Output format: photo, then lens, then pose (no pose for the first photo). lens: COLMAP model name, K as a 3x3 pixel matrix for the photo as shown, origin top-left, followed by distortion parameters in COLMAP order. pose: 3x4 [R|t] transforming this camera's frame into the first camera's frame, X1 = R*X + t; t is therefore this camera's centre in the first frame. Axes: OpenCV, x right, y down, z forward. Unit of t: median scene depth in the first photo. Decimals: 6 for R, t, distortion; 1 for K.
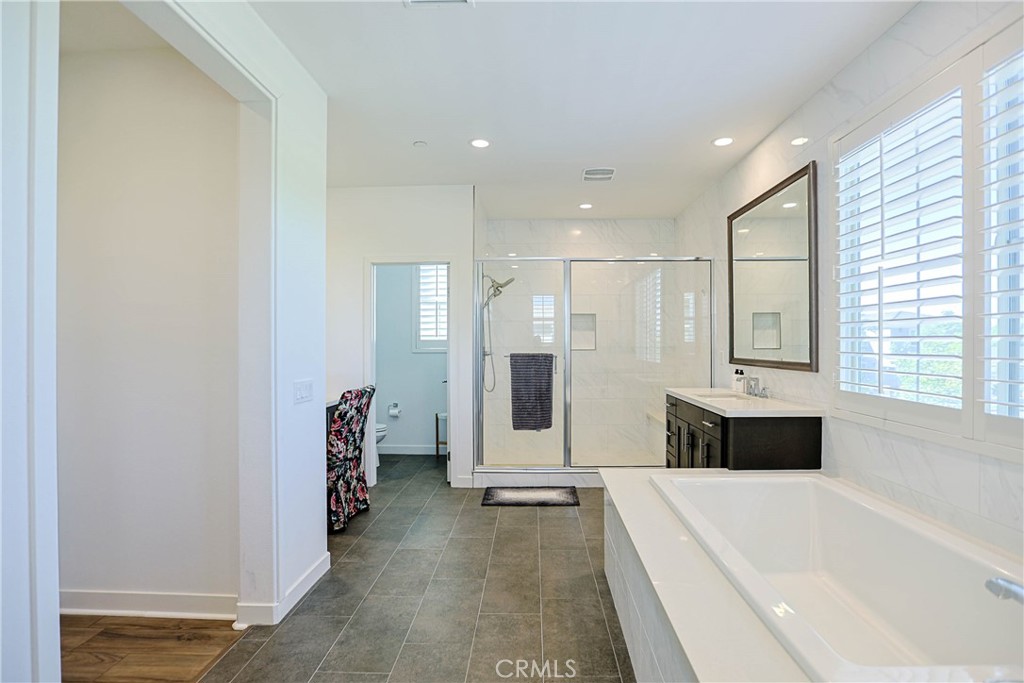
lens RADIAL K [[511.2, 0, 514.5], [0, 511.2, 343.9], [0, 0, 1]] dist [-0.004668, 0.000012]
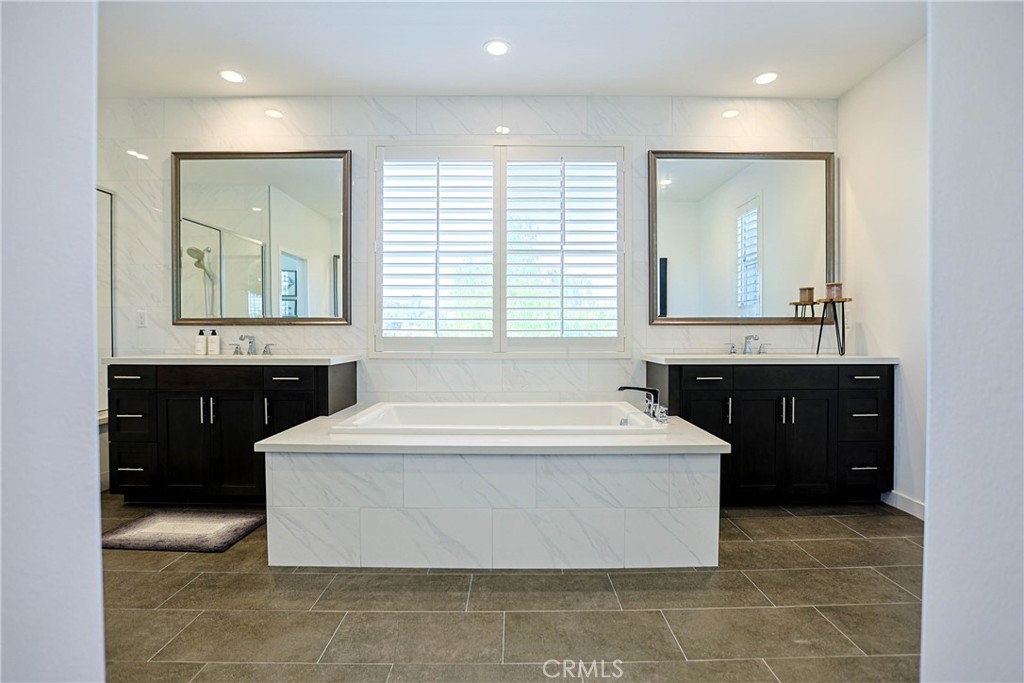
lens RADIAL K [[511.2, 0, 515.9], [0, 511.2, 340.6], [0, 0, 1]] dist [-0.004668, 0.000012]
pose [[-0.046426, 0.000664, 0.998922, -0.668631], [0.004324, 0.999991, -0.000463, 0.099346], [-0.998912, 0.004298, -0.046429, 0.691937]]
